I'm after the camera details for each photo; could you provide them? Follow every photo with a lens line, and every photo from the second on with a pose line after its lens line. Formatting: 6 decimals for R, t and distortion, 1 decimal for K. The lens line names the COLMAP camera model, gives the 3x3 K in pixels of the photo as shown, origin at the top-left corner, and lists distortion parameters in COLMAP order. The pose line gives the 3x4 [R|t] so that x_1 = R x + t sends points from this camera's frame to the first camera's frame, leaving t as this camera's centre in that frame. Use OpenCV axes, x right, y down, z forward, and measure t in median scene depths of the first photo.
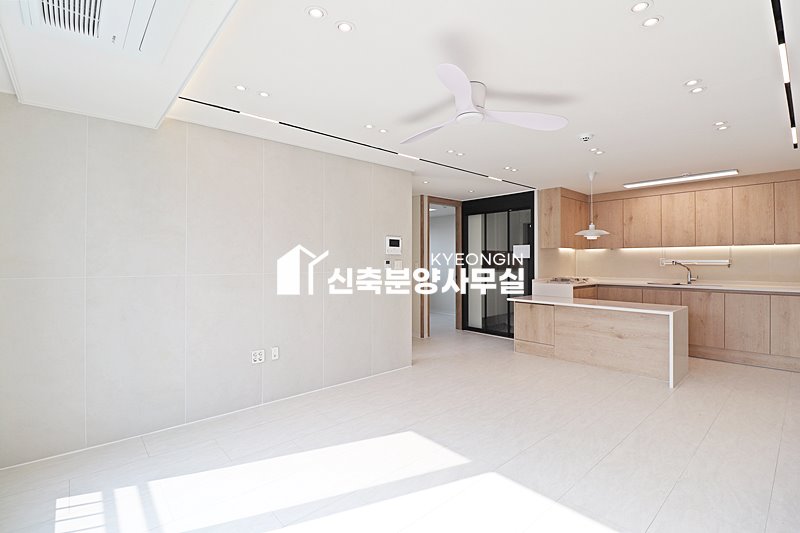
lens RADIAL K [[369.5, 0, 397.1], [0, 369.5, 257.7], [0, 0, 1]] dist [-0.003808, -0.011375]
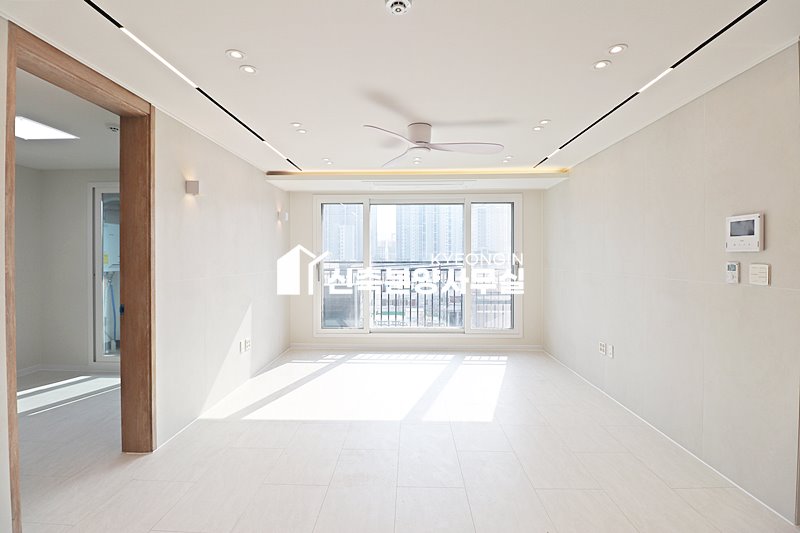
lens RADIAL K [[369.5, 0, 400.0], [0, 369.5, 258.6], [0, 0, 1]] dist [-0.003808, -0.011375]
pose [[-0.678921, 0.002085, -0.734208, 0.589056], [0.006980, 0.999969, -0.003614, -0.000967], [0.734178, -0.007579, -0.678915, 0.905827]]
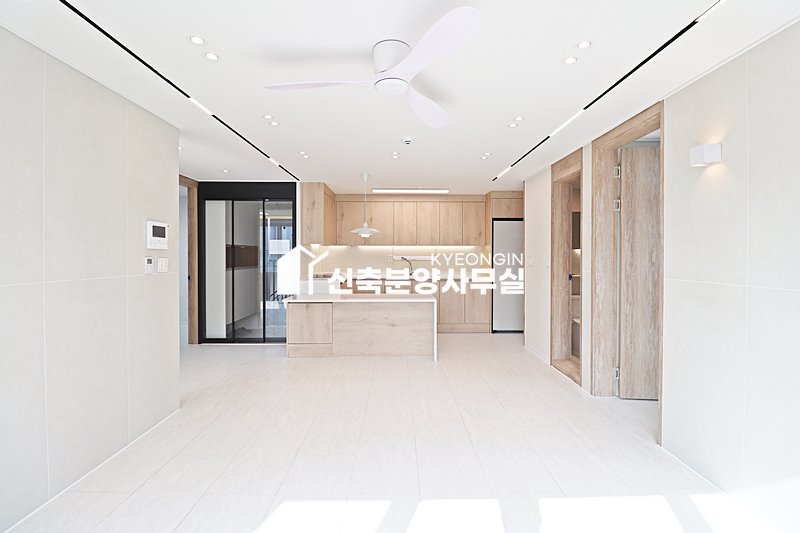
lens RADIAL K [[369.5, 0, 399.8], [0, 369.5, 259.4], [0, 0, 1]] dist [-0.003808, -0.011375]
pose [[0.655101, -0.007494, 0.755504, -0.201133], [-0.006792, 0.999852, 0.015808, -0.003026], [-0.755511, -0.015488, 0.654953, 0.226257]]
